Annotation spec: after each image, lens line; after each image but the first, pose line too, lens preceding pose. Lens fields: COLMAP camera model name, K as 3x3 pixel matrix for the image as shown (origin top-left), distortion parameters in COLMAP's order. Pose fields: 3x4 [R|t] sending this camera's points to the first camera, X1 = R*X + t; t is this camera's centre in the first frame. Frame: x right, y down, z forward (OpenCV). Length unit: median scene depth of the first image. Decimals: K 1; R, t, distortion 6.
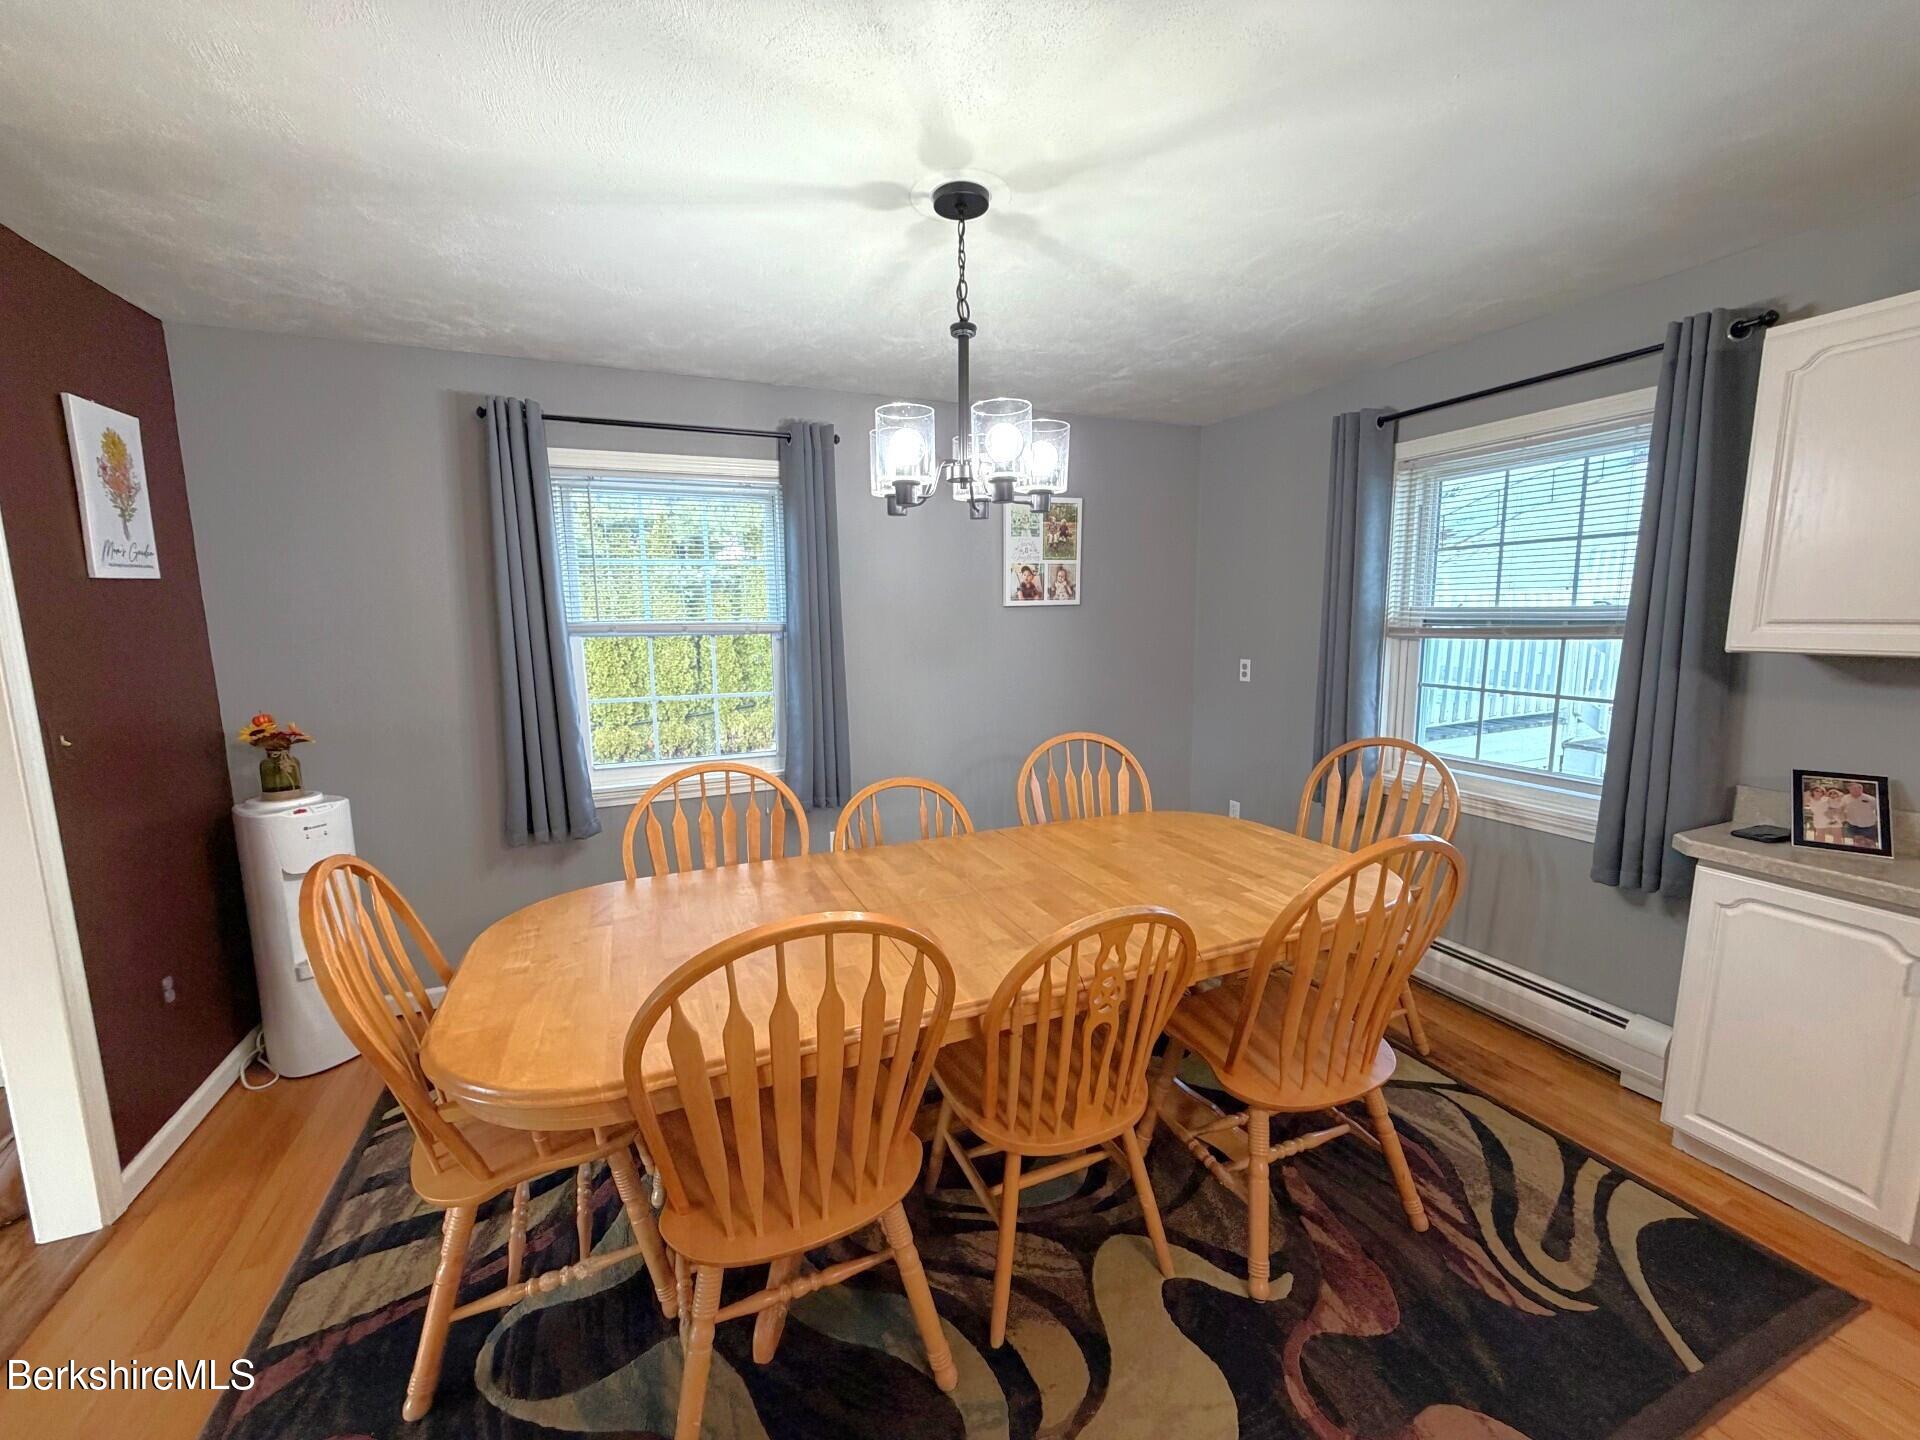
lens RADIAL K [[762.3, 0, 957.1], [0, 762.3, 720.7], [0, 0, 1]] dist [-0.000260, 0.000216]
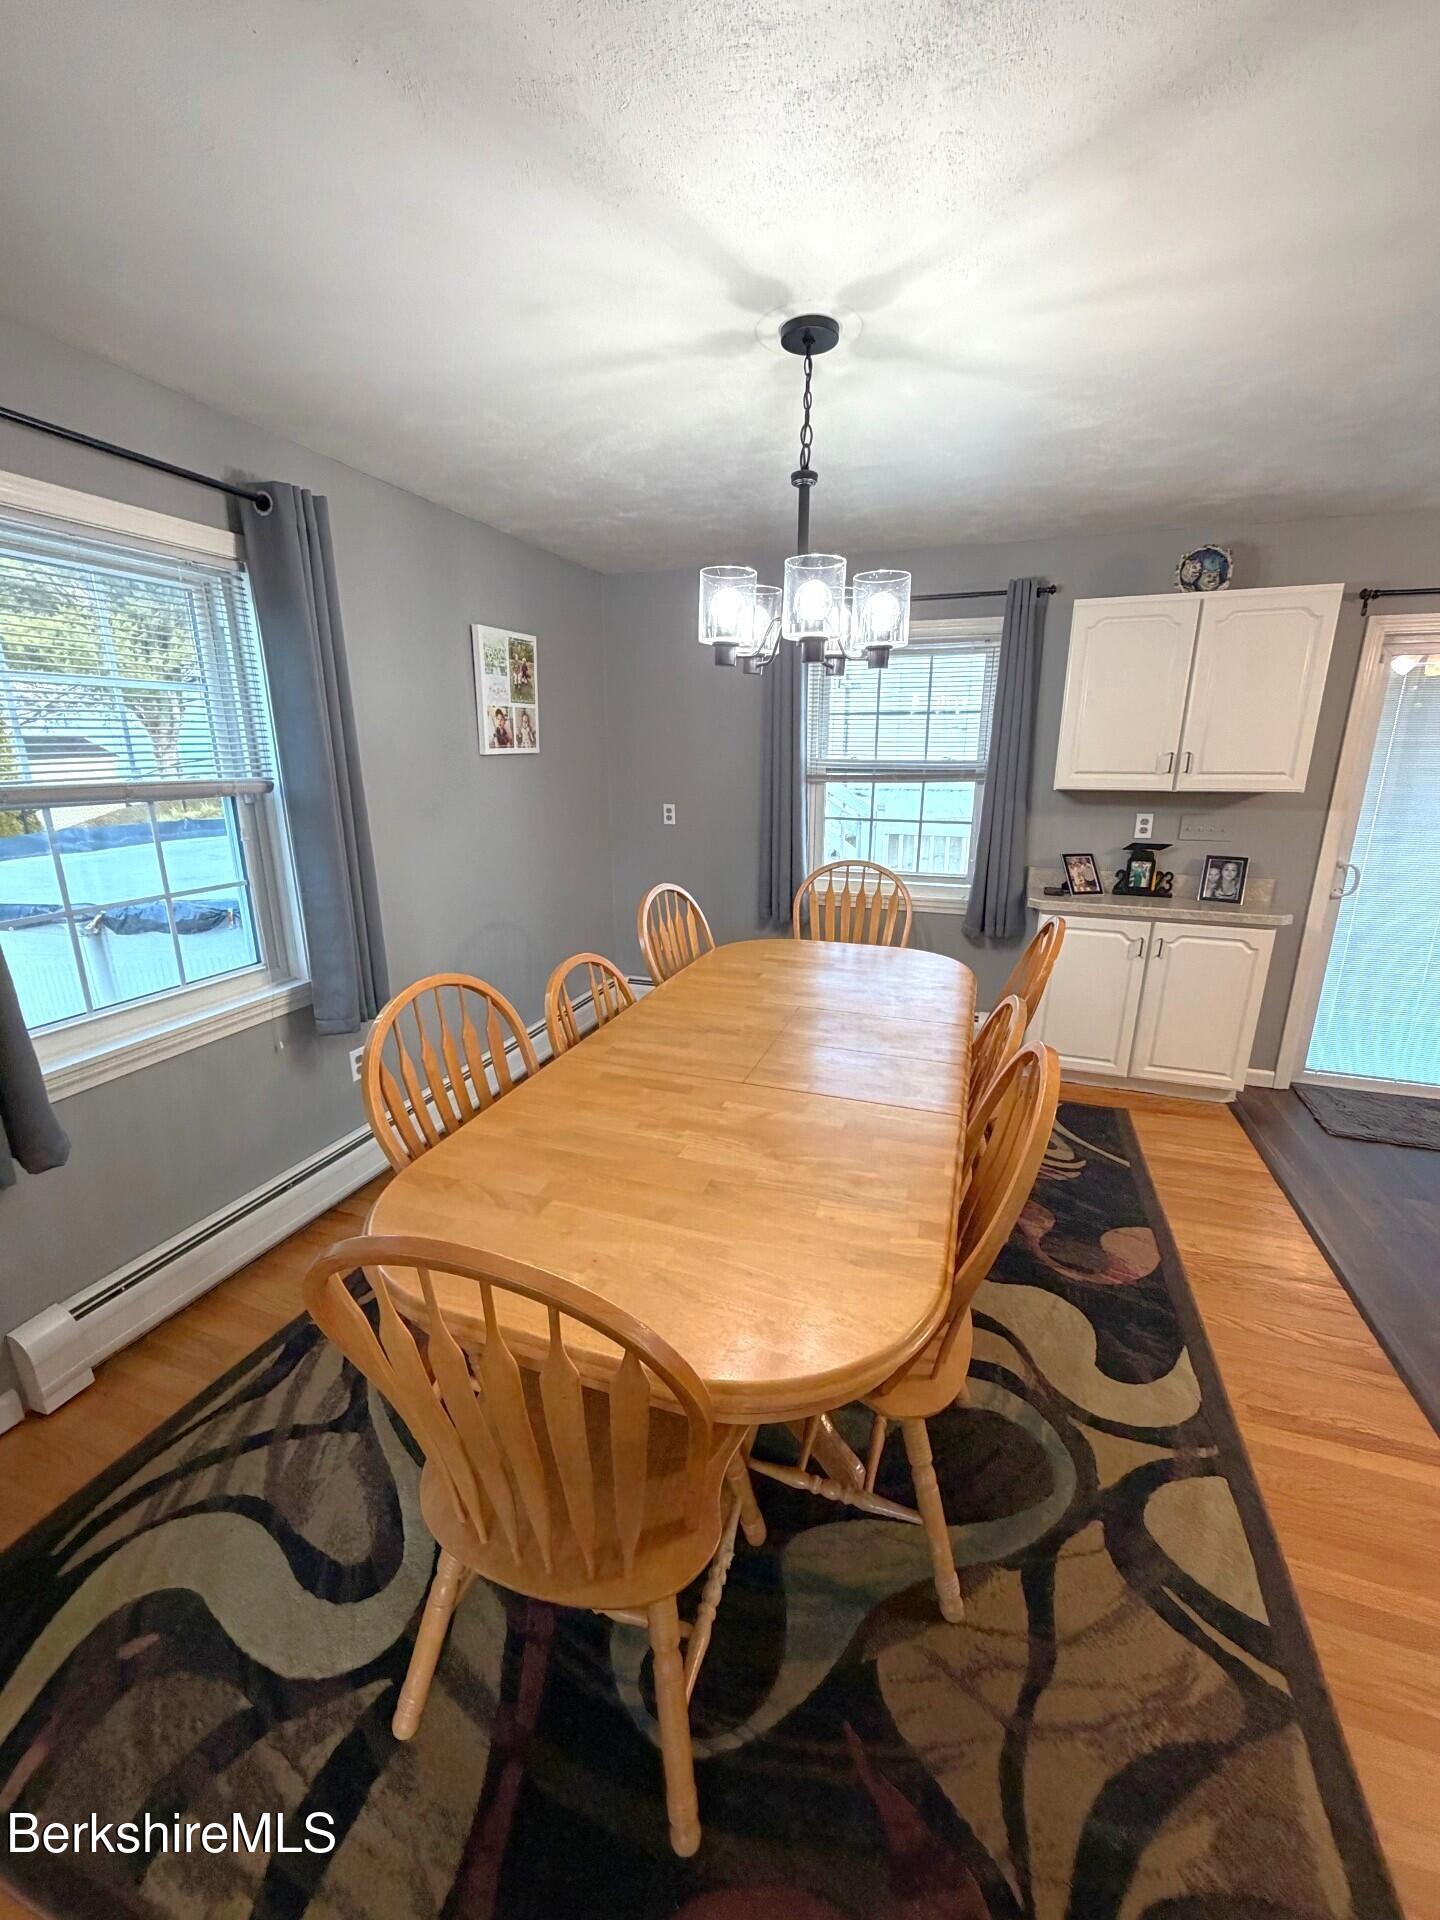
lens RADIAL K [[762.3, 0, 720.5], [0, 762.3, 951.2], [0, 0, 1]] dist [-0.000260, 0.000216]
pose [[0.672880, -0.180049, 0.717506, -0.510648], [0.096203, 0.982990, 0.156450, -0.045877], [-0.733469, -0.036246, 0.678755, 0.228873]]
